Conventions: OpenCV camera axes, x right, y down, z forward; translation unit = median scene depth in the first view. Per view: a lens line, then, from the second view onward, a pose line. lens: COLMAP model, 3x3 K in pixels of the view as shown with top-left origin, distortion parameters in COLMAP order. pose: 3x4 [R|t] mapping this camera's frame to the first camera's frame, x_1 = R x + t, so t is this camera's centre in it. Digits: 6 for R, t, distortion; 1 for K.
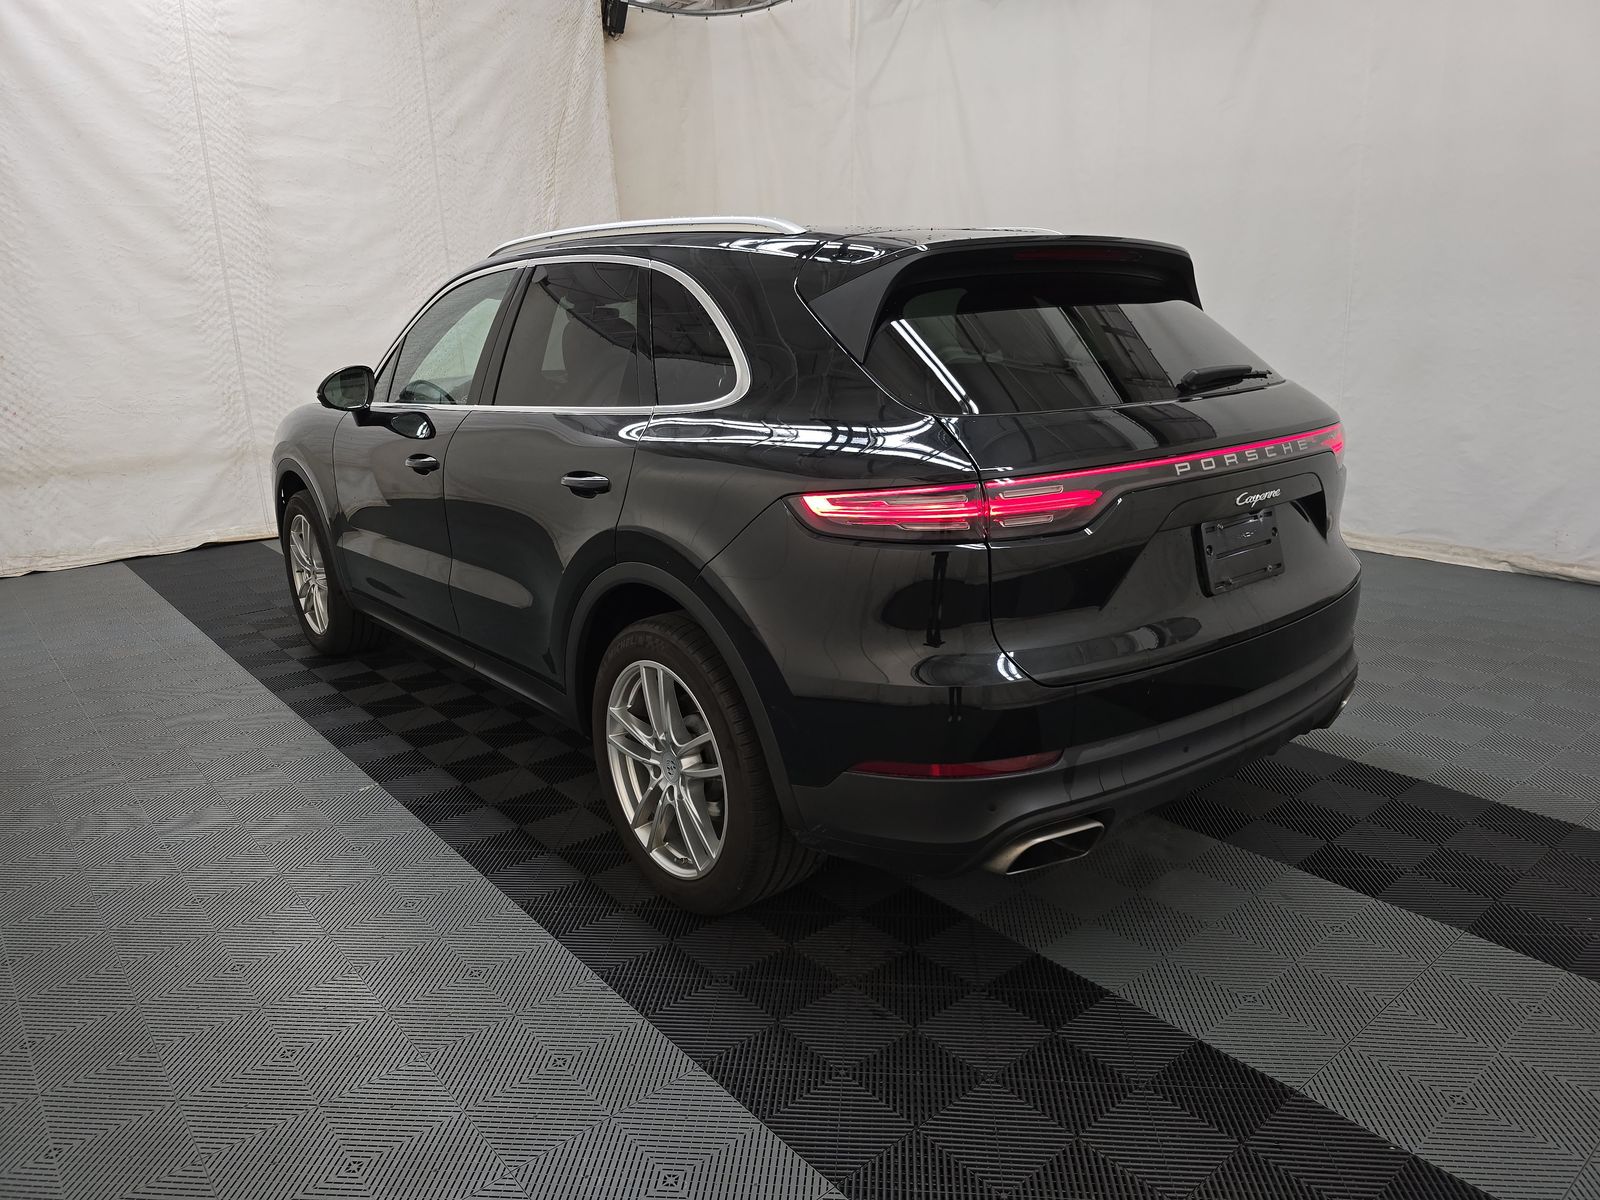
lens RADIAL K [[1067.1, 0, 814.8], [0, 1067.1, 603.5], [0, 0, 1]] dist [0.018213, -0.024718]
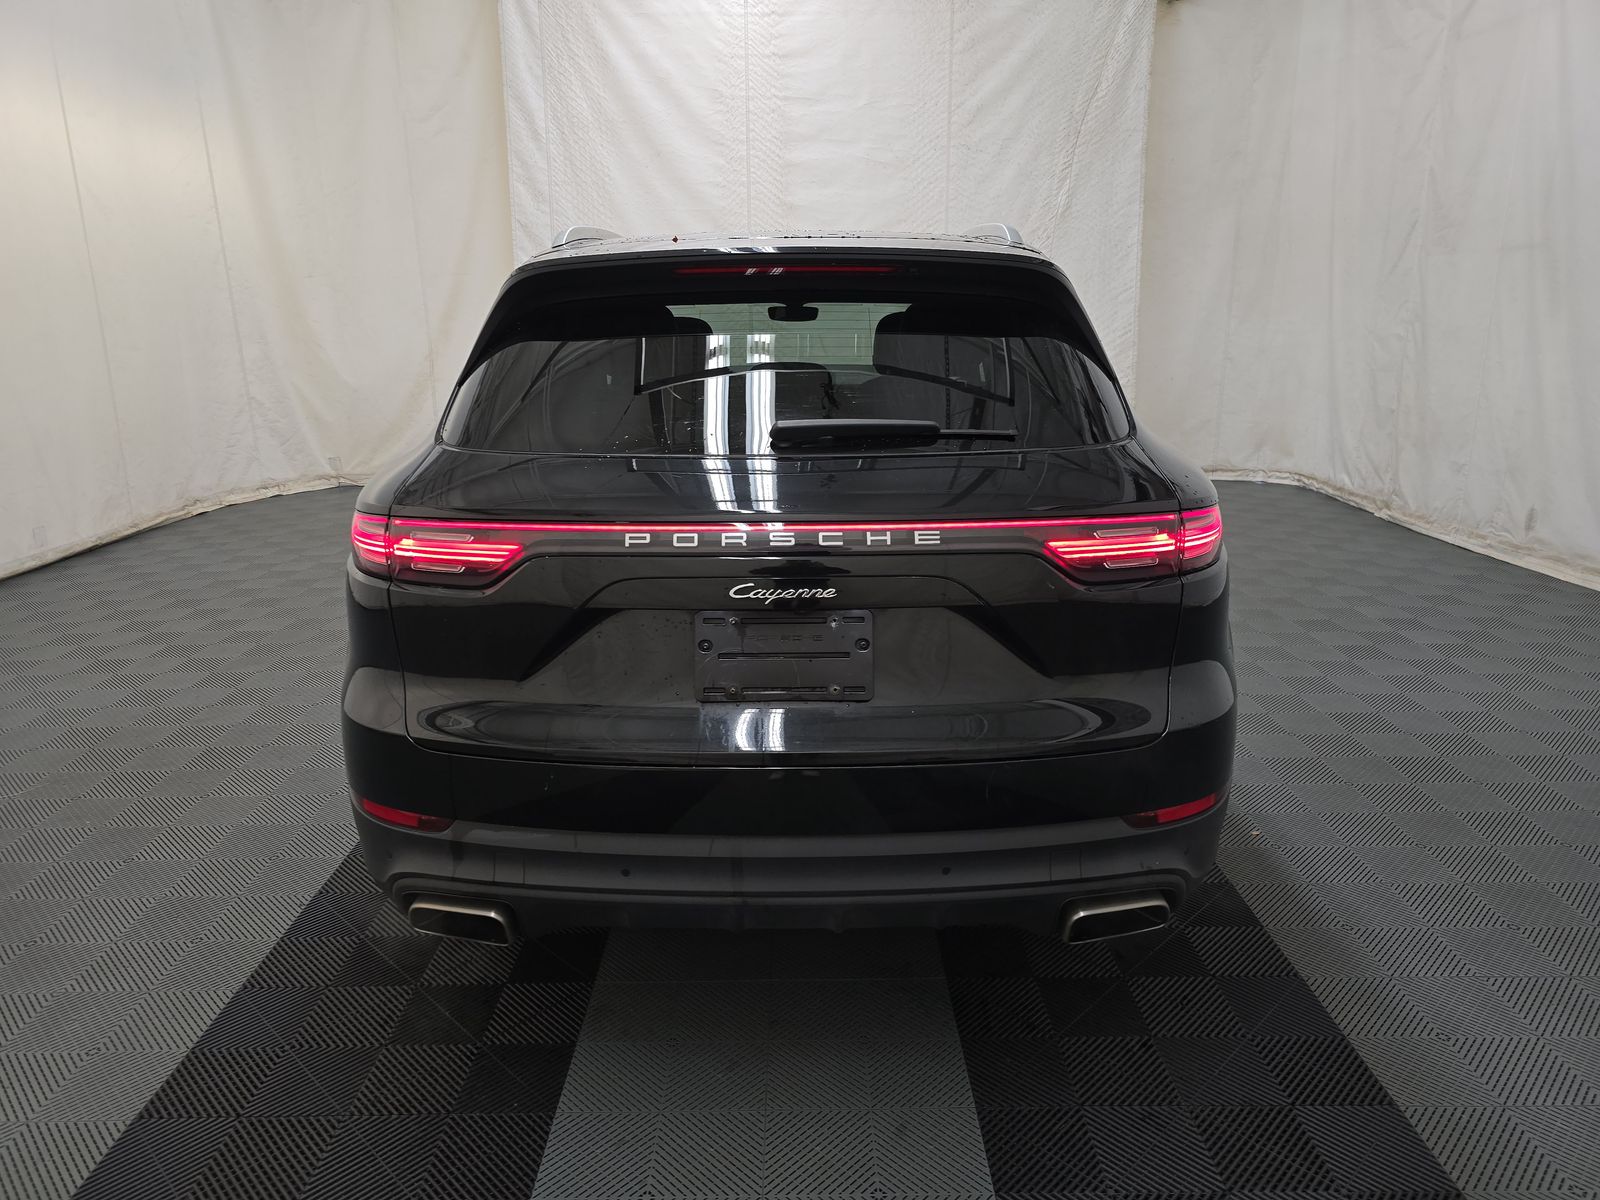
lens RADIAL K [[1067.1, 0, 812.6], [0, 1067.1, 614.0], [0, 0, 1]] dist [0.018213, -0.024718]
pose [[0.767001, 0.191855, -0.612292, 0.293694], [-0.172548, 0.980773, 0.091168, -0.051399], [0.618010, 0.035724, 0.785358, 0.135085]]
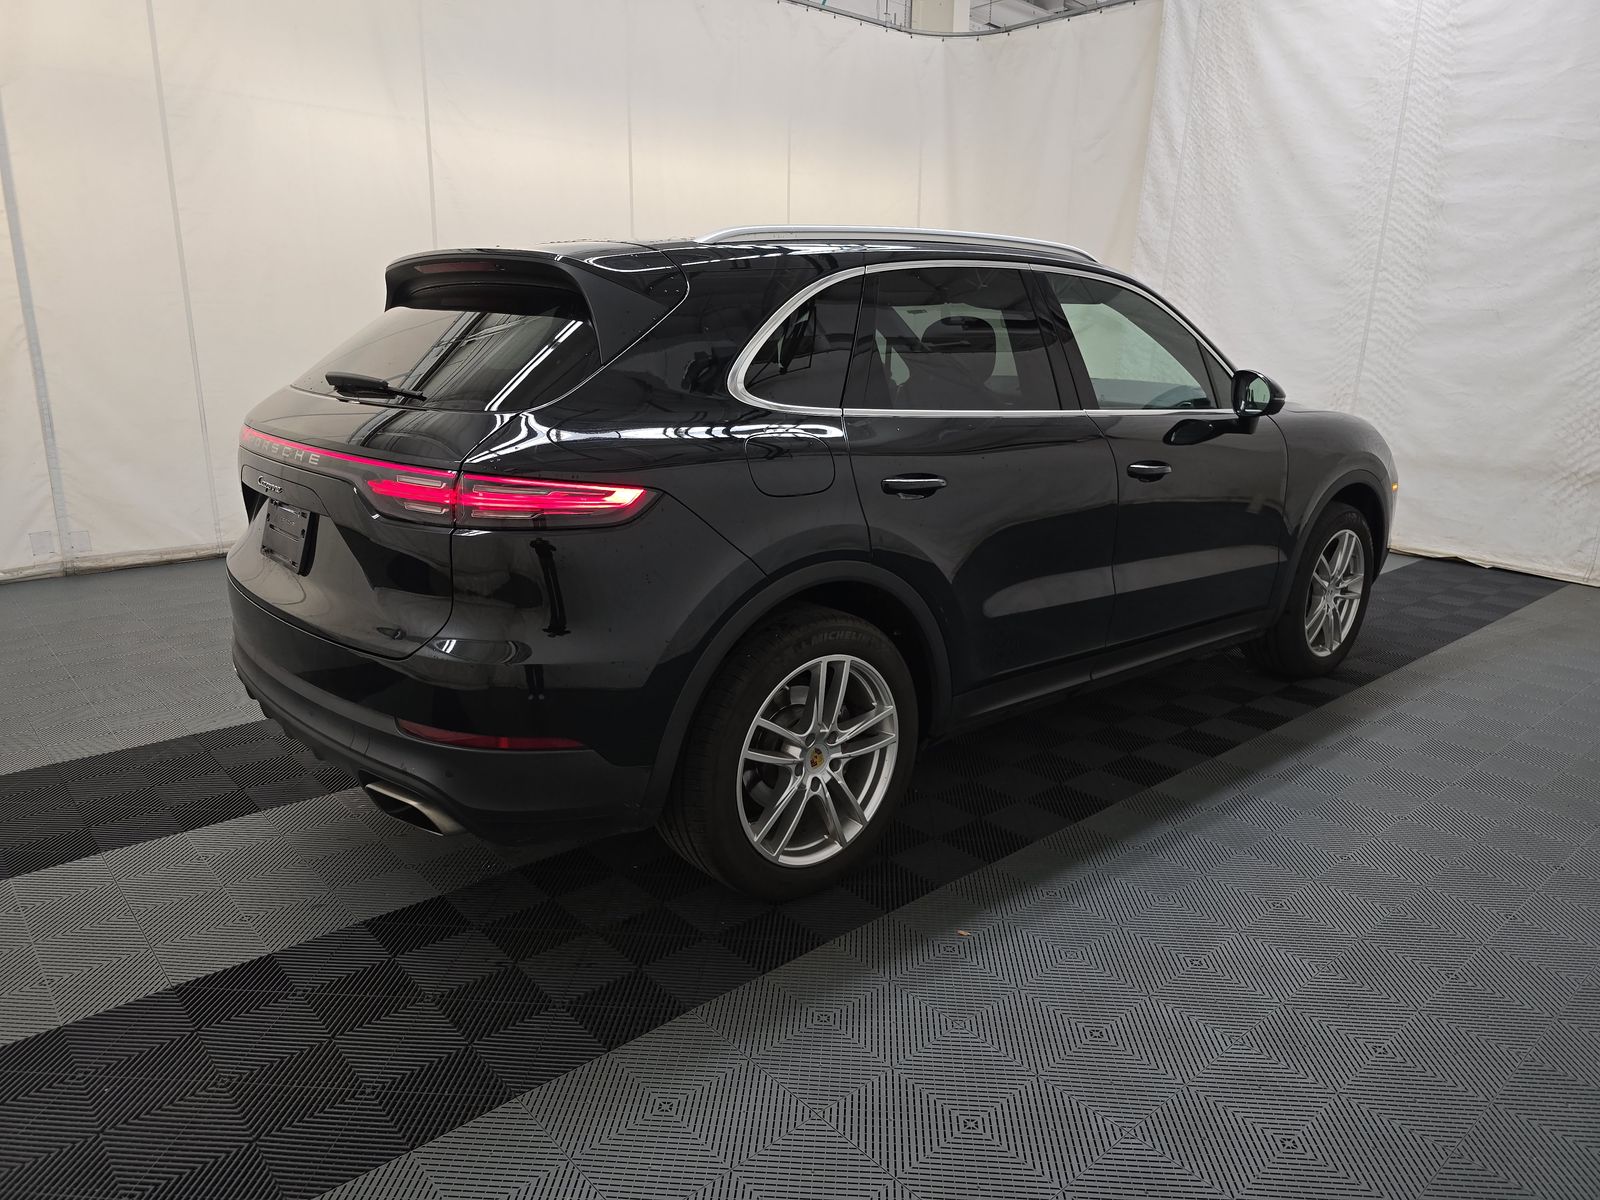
lens RADIAL K [[1067.1, 0, 792.8], [0, 1067.1, 590.8], [0, 0, 1]] dist [0.018213, -0.024718]
pose [[0.004026, 0.267216, -0.963628, 0.486456], [-0.262415, 0.930147, 0.256835, -0.149919], [0.964947, 0.251836, 0.073867, 0.475848]]
